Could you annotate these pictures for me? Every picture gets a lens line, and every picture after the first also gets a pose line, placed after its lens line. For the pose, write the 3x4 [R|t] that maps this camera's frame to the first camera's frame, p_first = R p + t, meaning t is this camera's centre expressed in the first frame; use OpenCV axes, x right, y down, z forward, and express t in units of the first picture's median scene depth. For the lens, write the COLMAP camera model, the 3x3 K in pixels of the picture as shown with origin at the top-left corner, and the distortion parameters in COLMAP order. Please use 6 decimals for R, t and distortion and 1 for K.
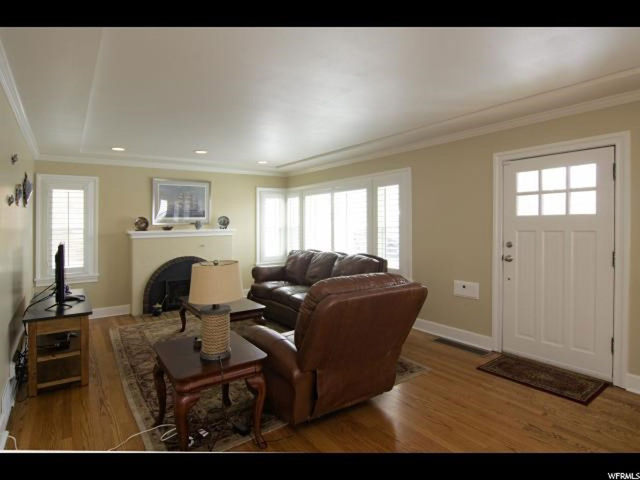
lens RADIAL K [[362.2, 0, 322.7], [0, 362.2, 244.8], [0, 0, 1]] dist [-0.001818, -0.001856]
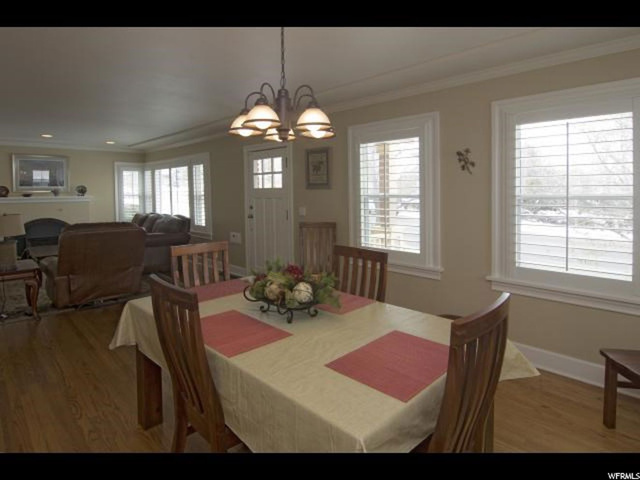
lens RADIAL K [[362.2, 0, 314.5], [0, 362.2, 233.8], [0, 0, 1]] dist [-0.001818, -0.001856]
pose [[0.990402, -0.008470, 0.137958, 0.379103], [0.000610, 0.998379, 0.056912, 0.016684], [-0.138217, -0.056281, 0.988802, -0.371980]]
